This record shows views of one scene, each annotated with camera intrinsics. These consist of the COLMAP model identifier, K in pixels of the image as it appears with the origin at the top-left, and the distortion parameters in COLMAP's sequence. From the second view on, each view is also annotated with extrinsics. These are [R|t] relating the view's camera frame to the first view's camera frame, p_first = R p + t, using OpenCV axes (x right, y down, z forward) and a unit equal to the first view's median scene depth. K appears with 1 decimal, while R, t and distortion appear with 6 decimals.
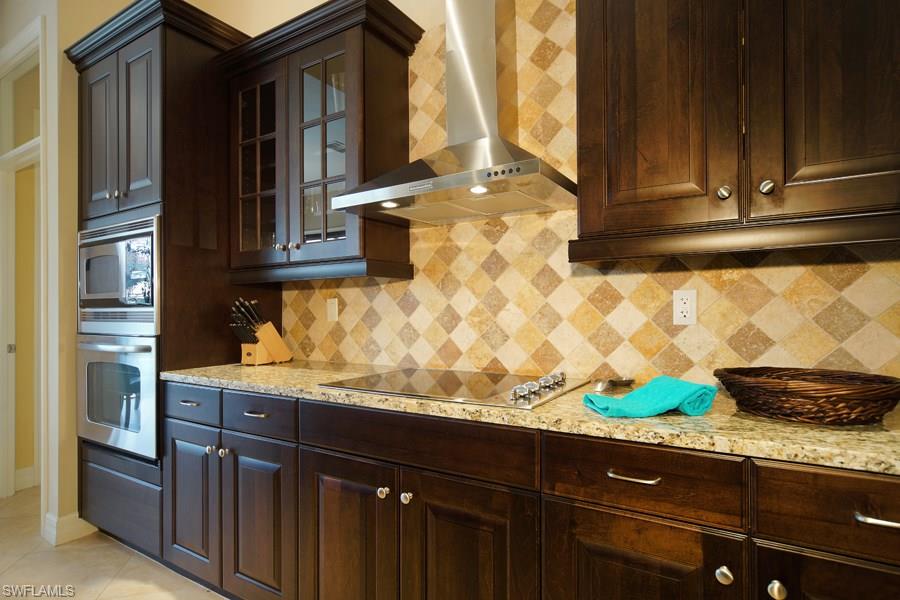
lens RADIAL K [[485.7, 0, 450.1], [0, 485.7, 303.8], [0, 0, 1]] dist [0.000839, 0.000089]
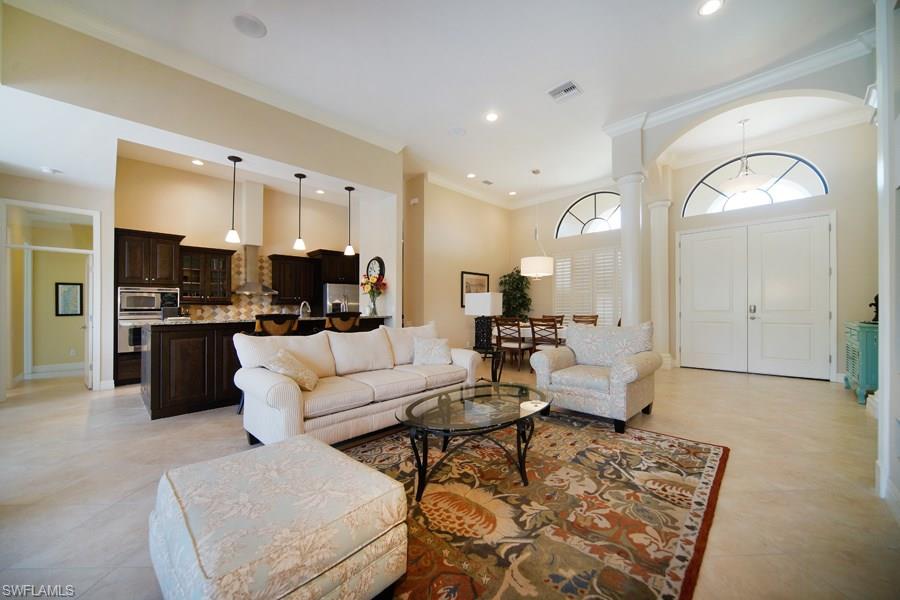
lens RADIAL K [[341.7, 0, 452.8], [0, 341.7, 304.5], [0, 0, 1]] dist [-0.000900, 0.000544]
pose [[0.221897, 0.021841, 0.974825, -2.961232], [-0.002714, 0.999759, -0.021782, 0.008136], [-0.975066, 0.002188, 0.221903, -1.928023]]
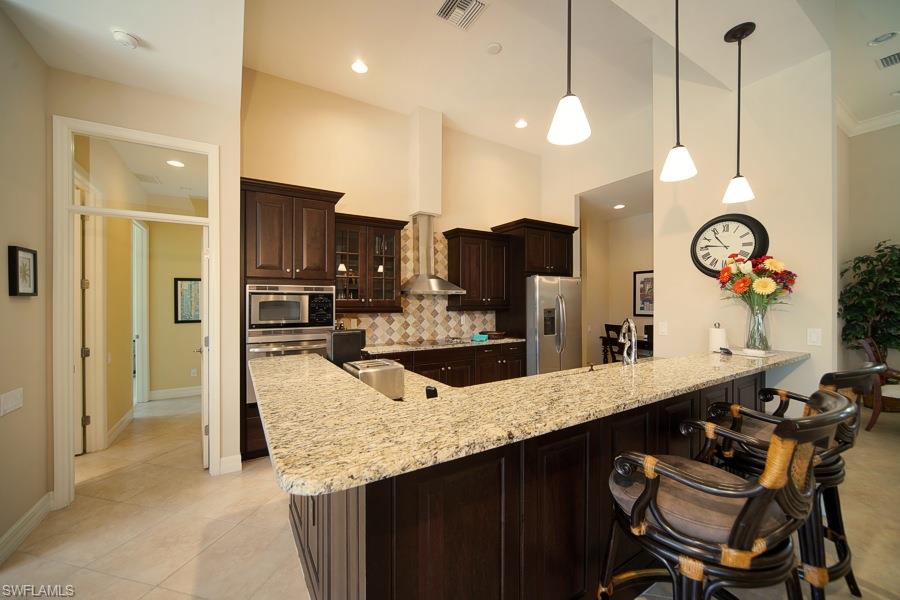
lens RADIAL K [[341.7, 0, 443.5], [0, 341.7, 303.6], [0, 0, 1]] dist [-0.000900, 0.000544]
pose [[0.450996, 0.007135, 0.892497, -1.861875], [-0.013776, 0.999905, -0.001033, -0.109665], [-0.892420, -0.011829, 0.451051, -0.191927]]
